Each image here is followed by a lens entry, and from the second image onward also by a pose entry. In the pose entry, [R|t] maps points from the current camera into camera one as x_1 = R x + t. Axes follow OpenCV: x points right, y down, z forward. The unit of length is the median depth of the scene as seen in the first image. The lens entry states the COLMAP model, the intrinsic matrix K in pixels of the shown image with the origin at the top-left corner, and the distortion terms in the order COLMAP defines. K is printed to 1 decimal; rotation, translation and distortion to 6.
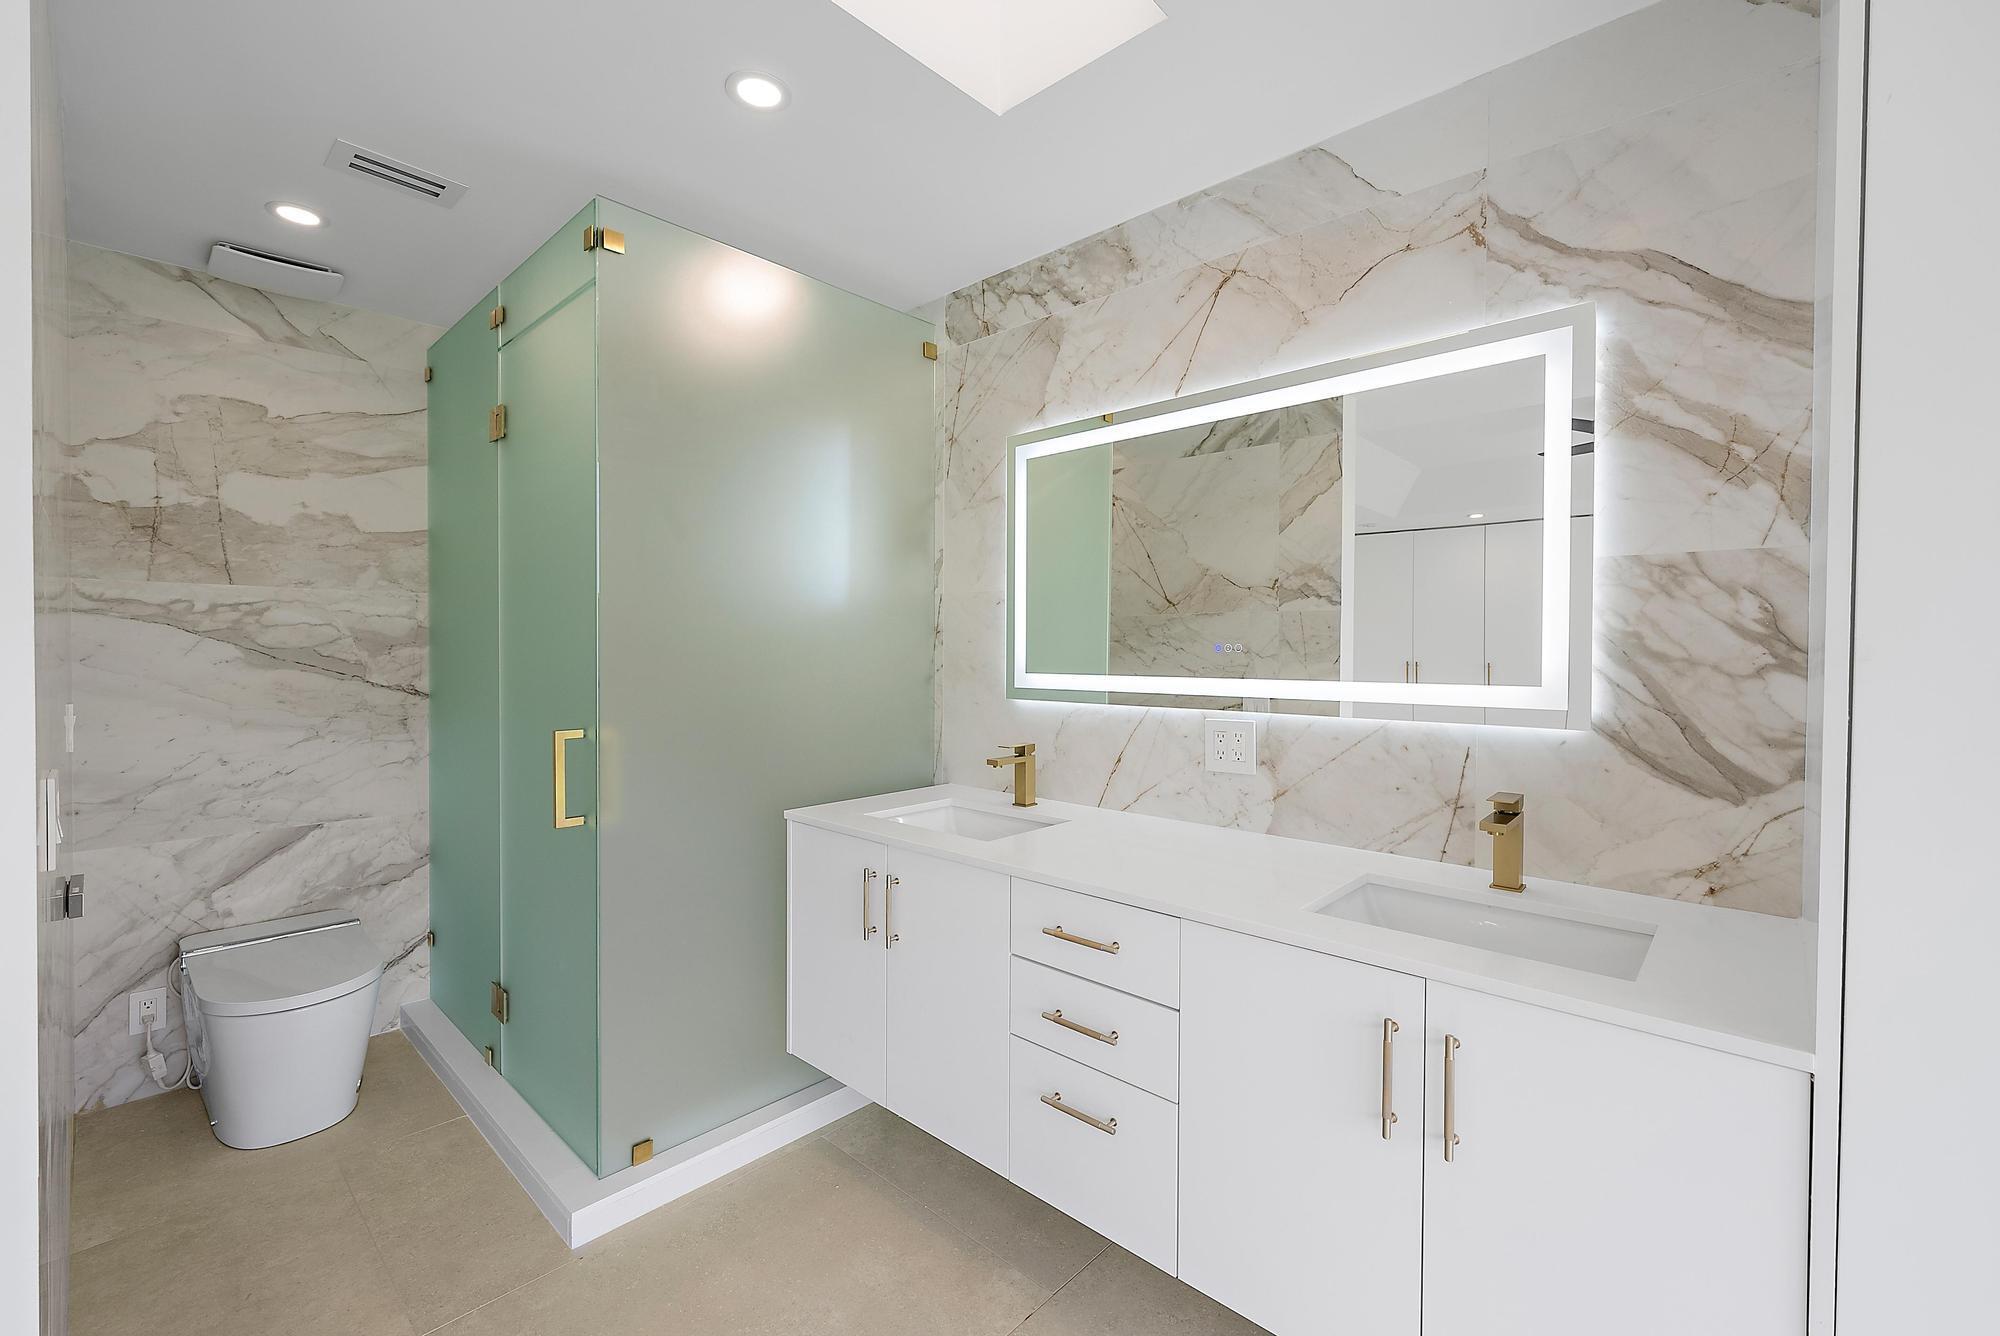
lens RADIAL K [[846.6, 0, 1000.0], [0, 846.6, 668.0], [0, 0, 1]] dist [-0.011010, 0.000054]
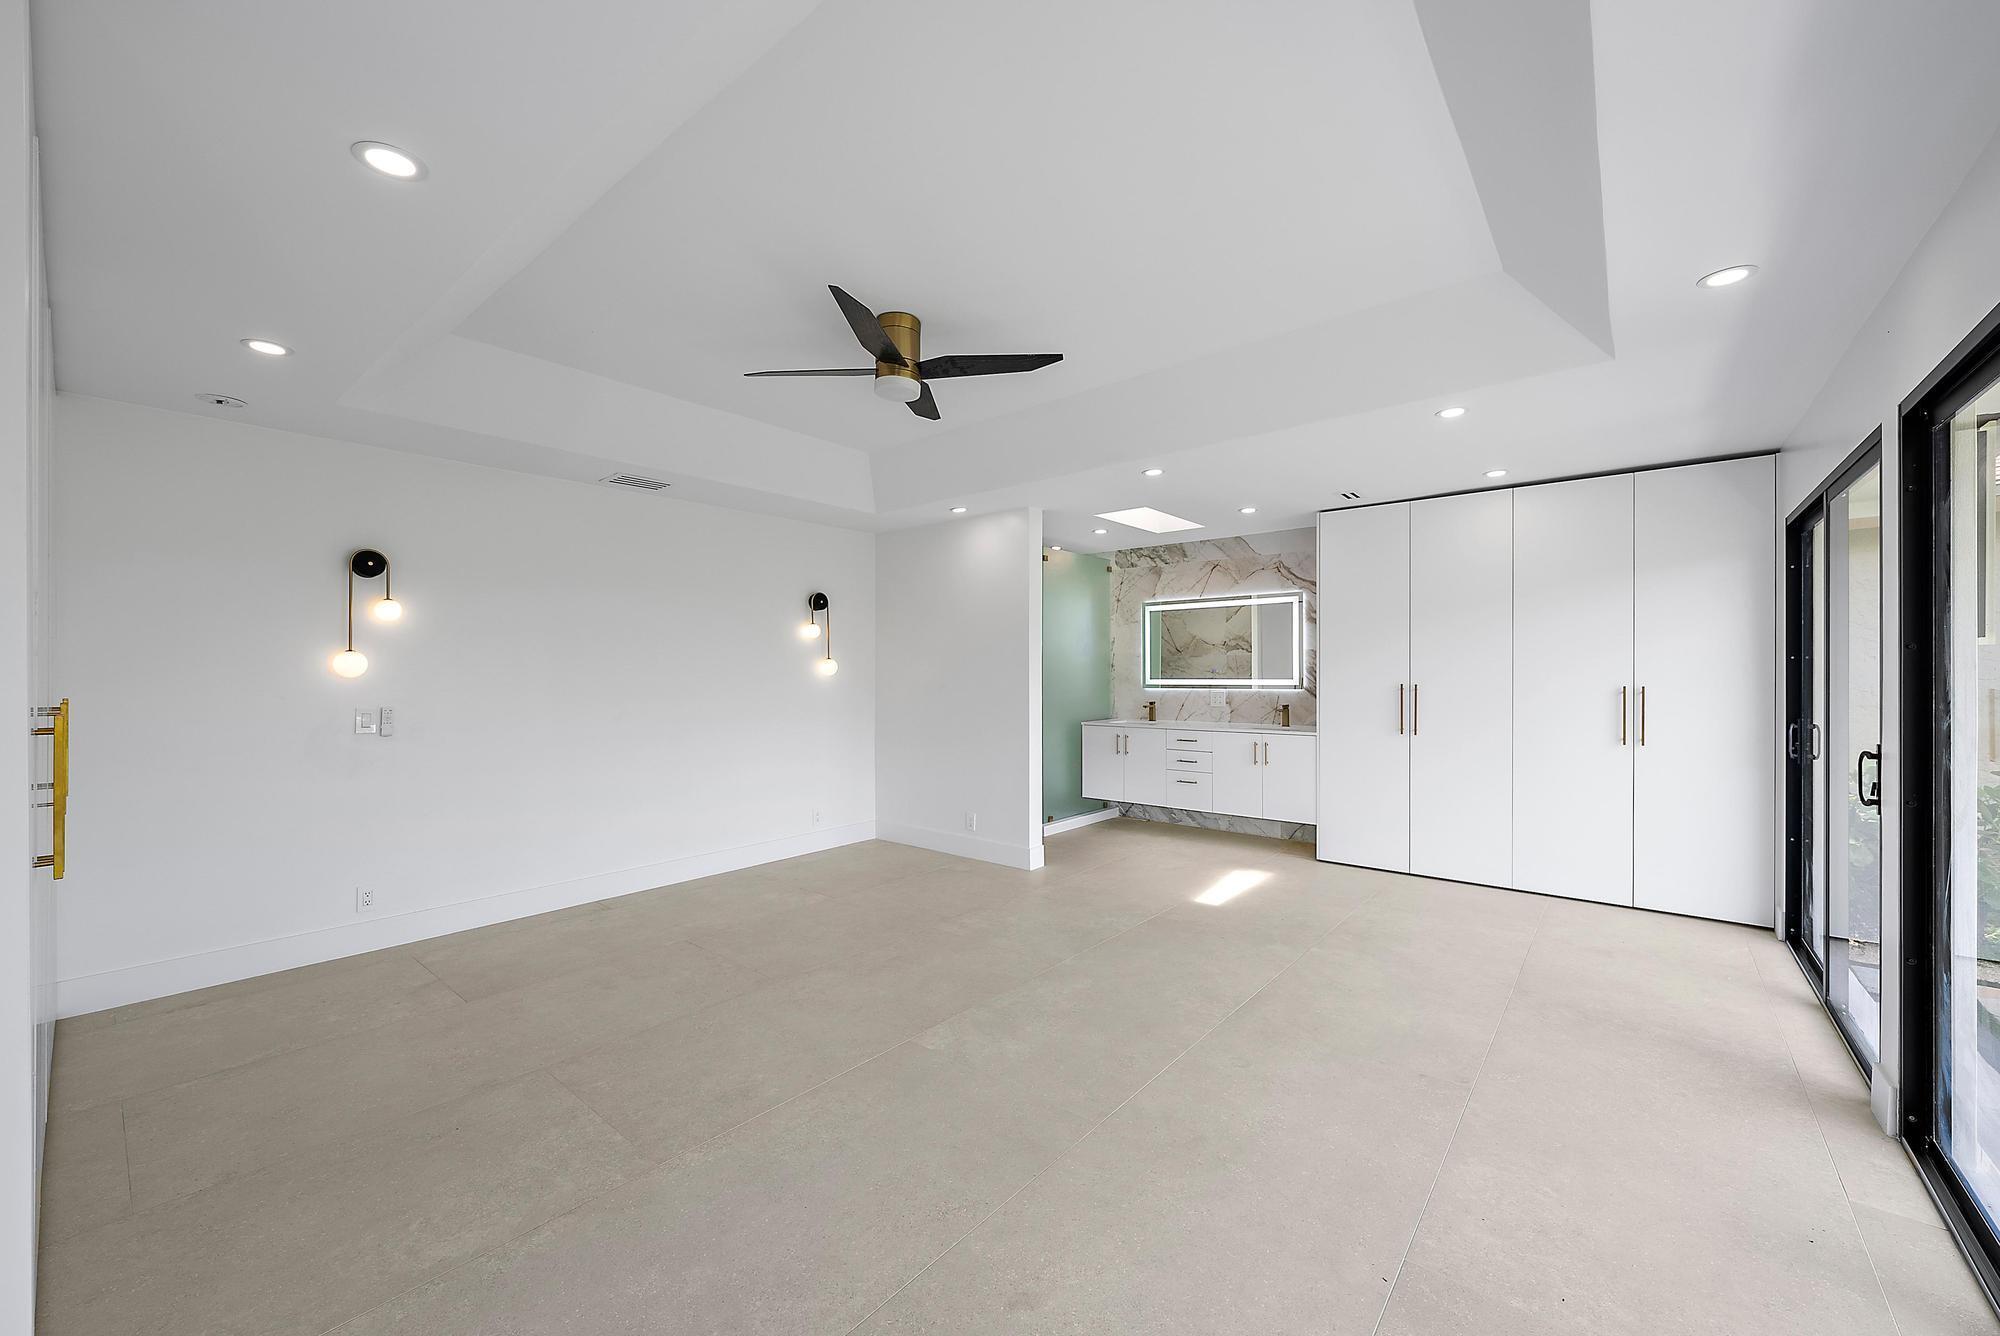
lens RADIAL K [[772.8, 0, 1005.2], [0, 772.8, 677.4], [0, 0, 1]] dist [-0.000557, 0.000001]
pose [[0.998376, -0.008951, 0.056256, -0.788071], [0.009842, 0.999830, -0.015582, 0.044473], [-0.056107, 0.016110, 0.998295, -2.154616]]
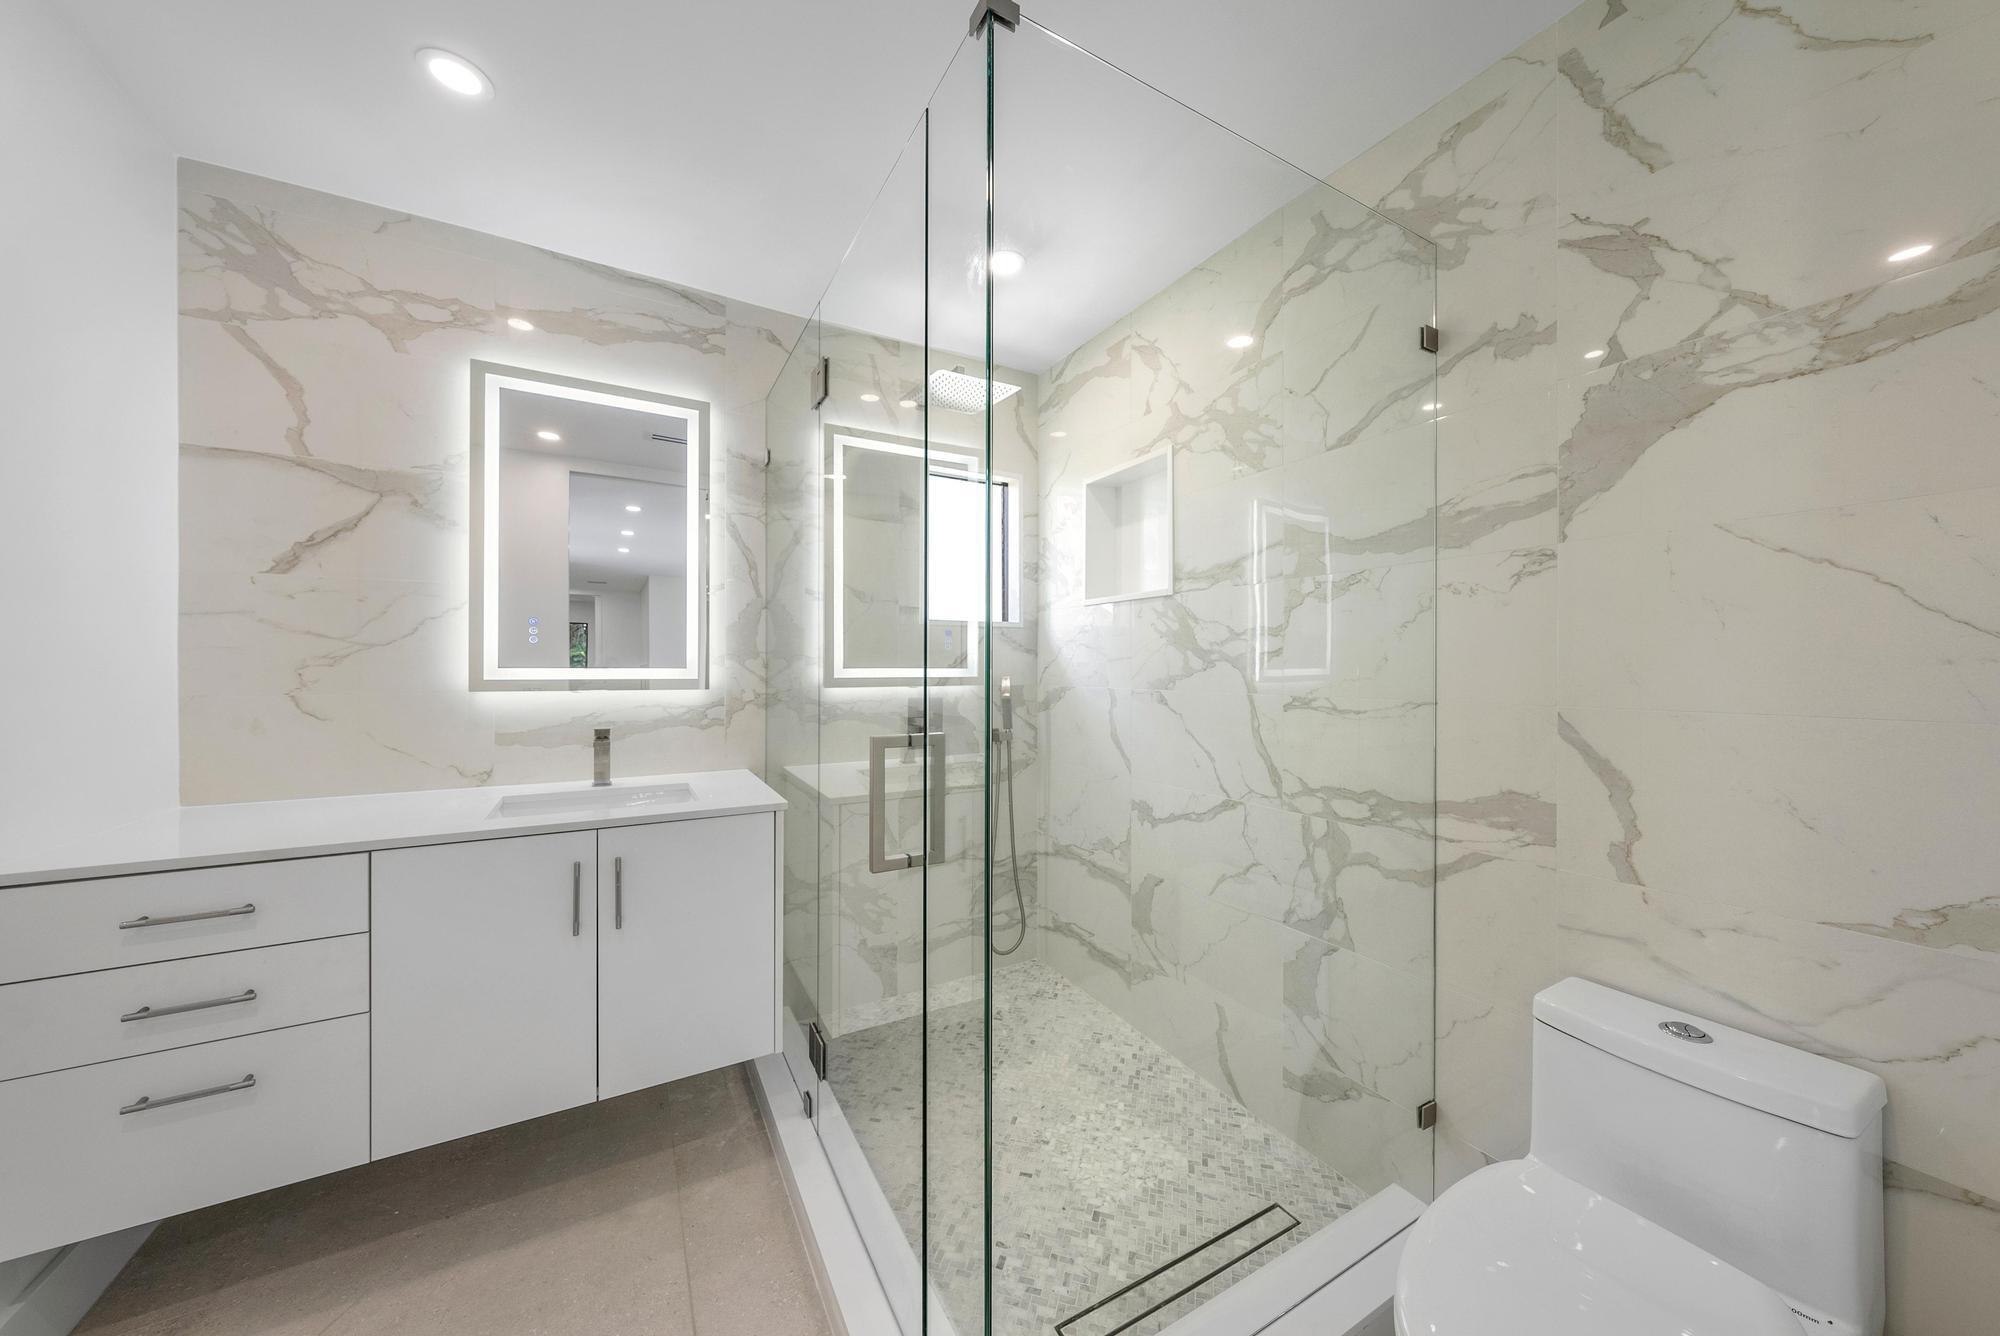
lens RADIAL K [[671.2, 0, 1000.0], [0, 671.2, 668.0], [0, 0, 1]] dist [0.000005, -0.000001]
pose [[0.300508, -0.003384, 0.953773, -0.542081], [-0.035194, 0.999273, 0.014634, -0.022425], [-0.953130, -0.037964, 0.300171, -0.180260]]
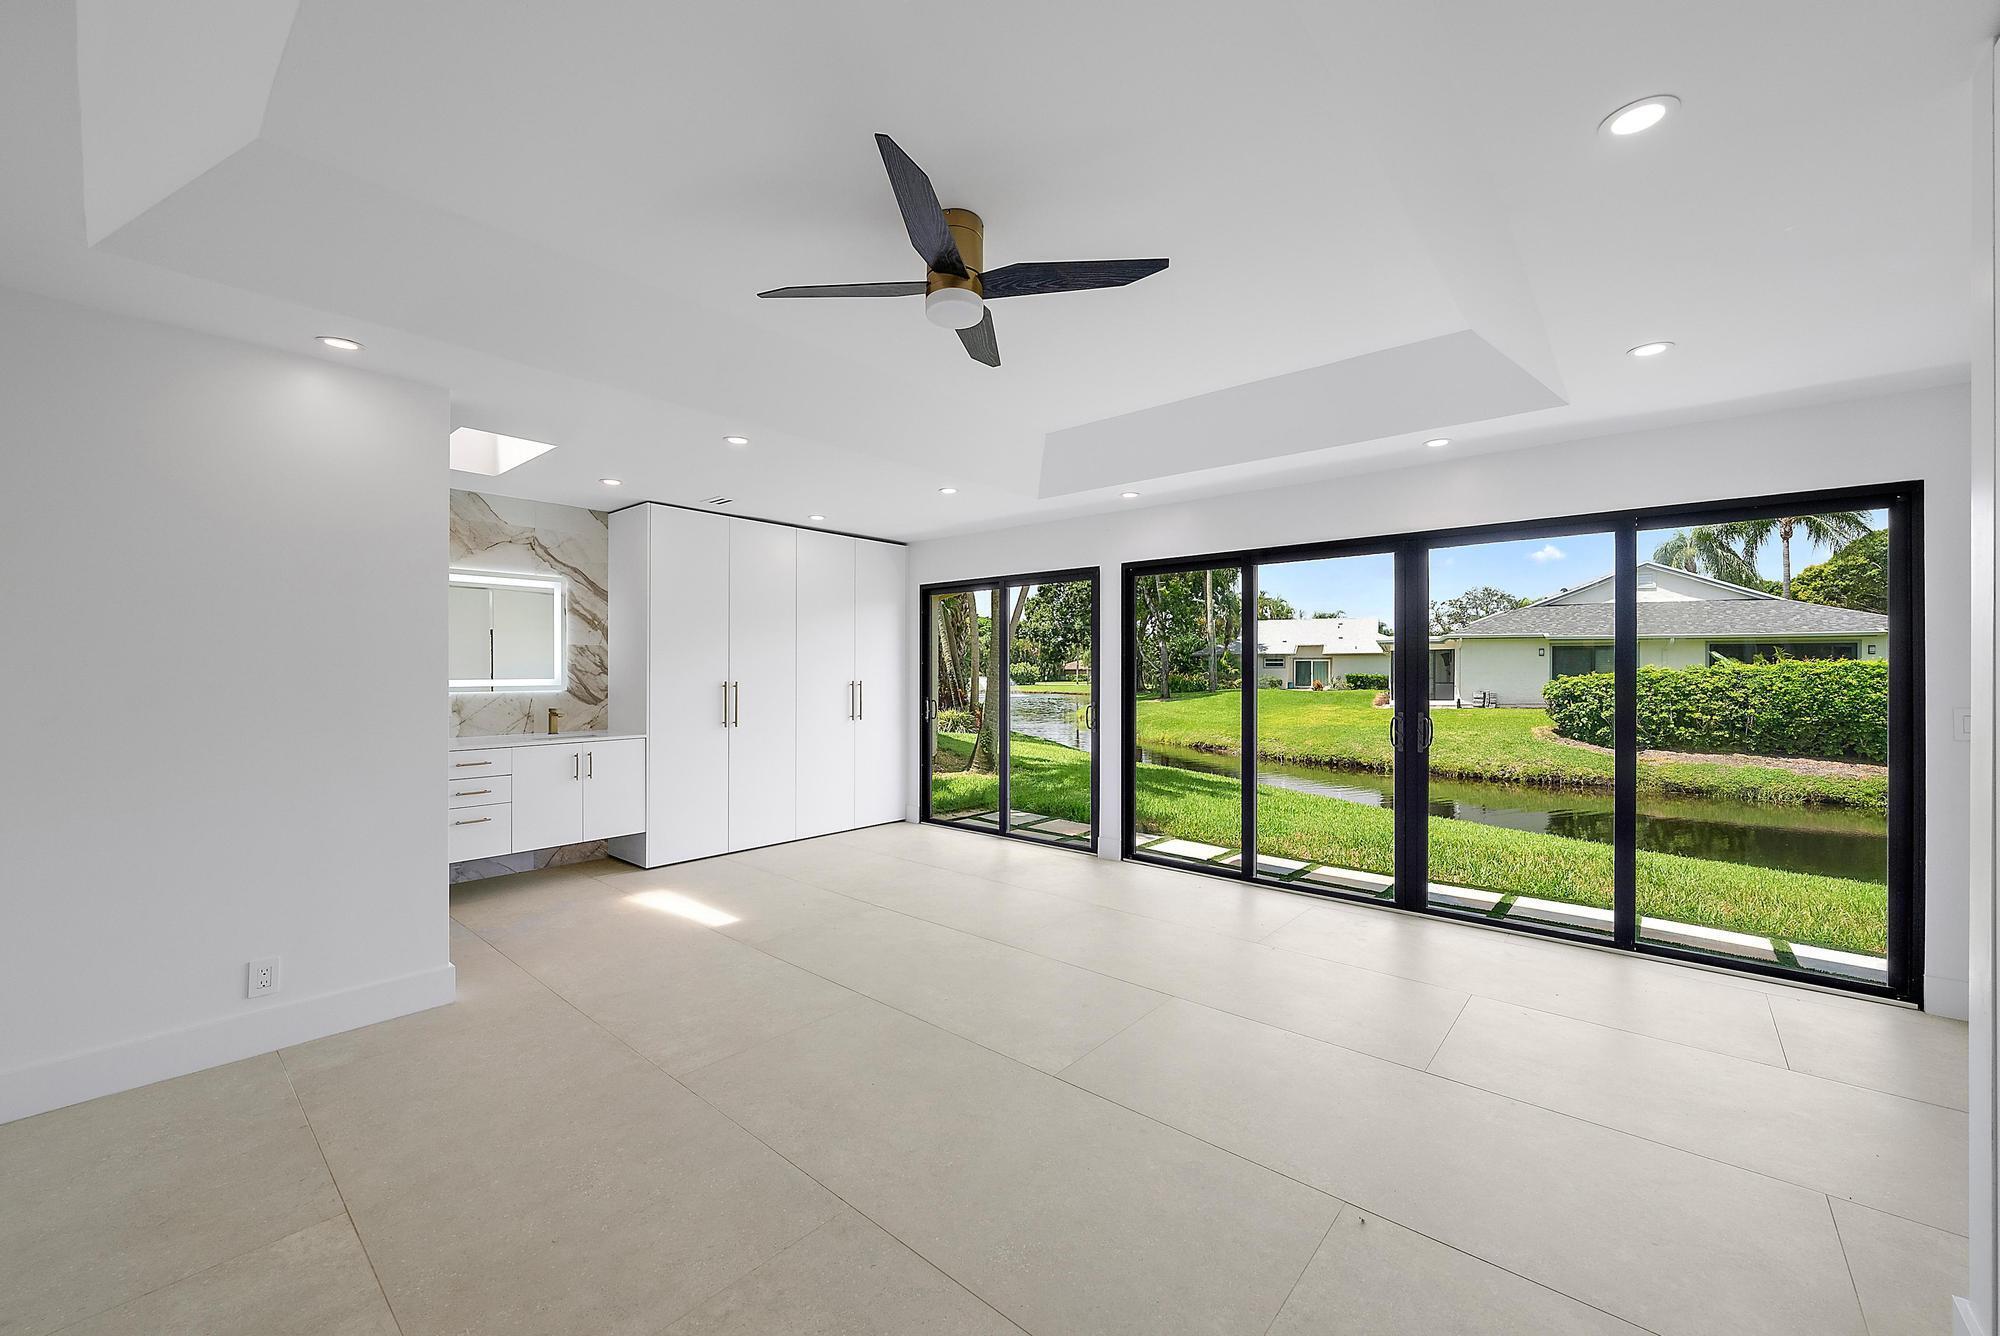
lens RADIAL K [[772.8, 0, 1005.2], [0, 772.8, 677.4], [0, 0, 1]] dist [-0.000557, 0.000001]
pose [[-0.041913, -0.013100, 0.999035, -2.134891], [0.018557, 0.999731, 0.013888, 0.004057], [-0.998949, 0.019121, -0.041659, -0.620902]]
